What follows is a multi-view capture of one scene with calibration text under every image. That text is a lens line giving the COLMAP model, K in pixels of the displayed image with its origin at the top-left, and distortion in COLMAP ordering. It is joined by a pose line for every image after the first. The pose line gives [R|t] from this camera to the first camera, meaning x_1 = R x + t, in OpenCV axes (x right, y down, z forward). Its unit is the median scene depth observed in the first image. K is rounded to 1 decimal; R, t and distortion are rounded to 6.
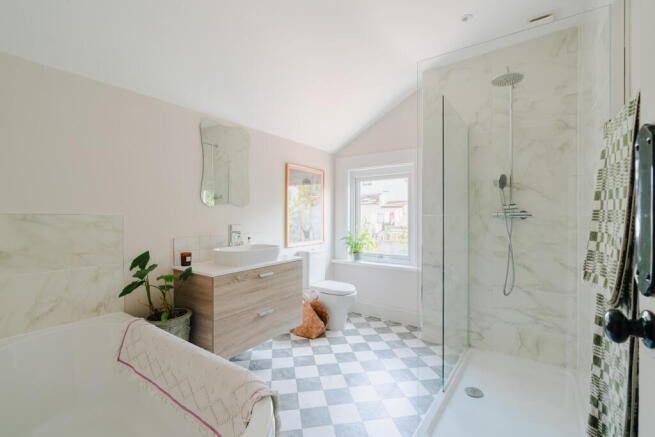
lens RADIAL K [[312.0, 0, 327.2], [0, 312.0, 218.2], [0, 0, 1]] dist [-0.004279, 0.002992]
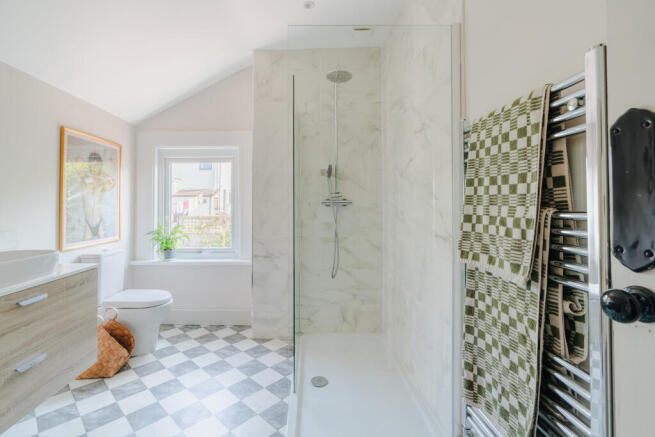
lens RADIAL K [[312.0, 0, 324.6], [0, 312.0, 200.8], [0, 0, 1]] dist [-0.004279, 0.002992]
pose [[0.806429, 0.004063, 0.591316, -0.080753], [0.009395, 0.999762, -0.019683, 0.003993], [-0.591256, 0.021428, 0.806199, 0.142466]]
